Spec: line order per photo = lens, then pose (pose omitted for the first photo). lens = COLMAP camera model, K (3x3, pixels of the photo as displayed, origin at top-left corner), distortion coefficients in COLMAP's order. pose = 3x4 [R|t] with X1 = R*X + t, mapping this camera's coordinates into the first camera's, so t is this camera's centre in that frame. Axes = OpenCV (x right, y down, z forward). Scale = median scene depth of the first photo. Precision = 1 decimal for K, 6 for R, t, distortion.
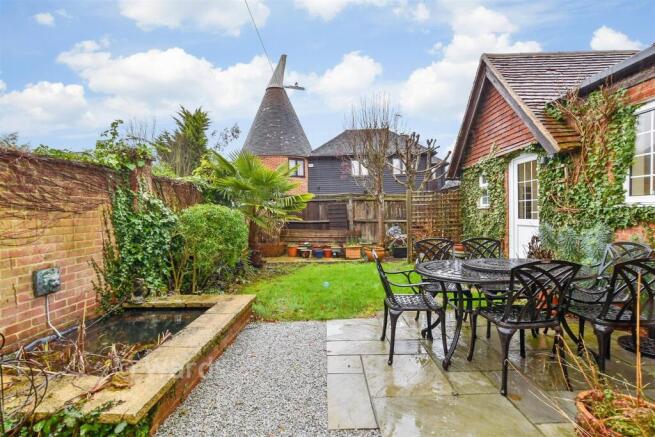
lens RADIAL K [[311.1, 0, 327.5], [0, 311.1, 218.5], [0, 0, 1]] dist [-0.001484, -0.000260]
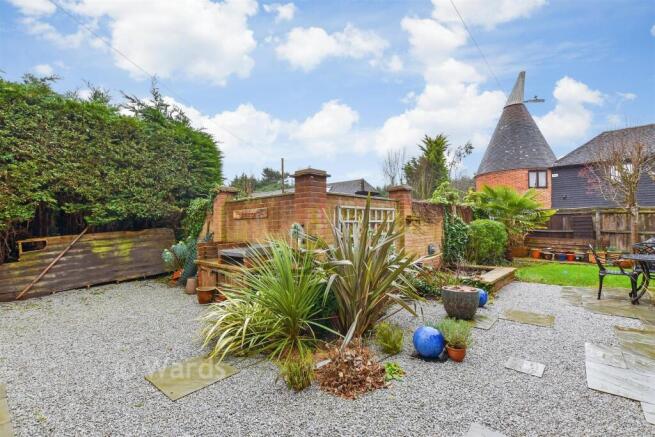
lens RADIAL K [[311.1, 0, 327.5], [0, 311.1, 218.5], [0, 0, 1]] dist [-0.001484, -0.000260]
pose [[0.773317, 0.001697, -0.634017, 0.031728], [-0.018724, 0.999621, -0.020162, 0.001600], [0.633743, 0.027463, 0.773056, -0.486116]]
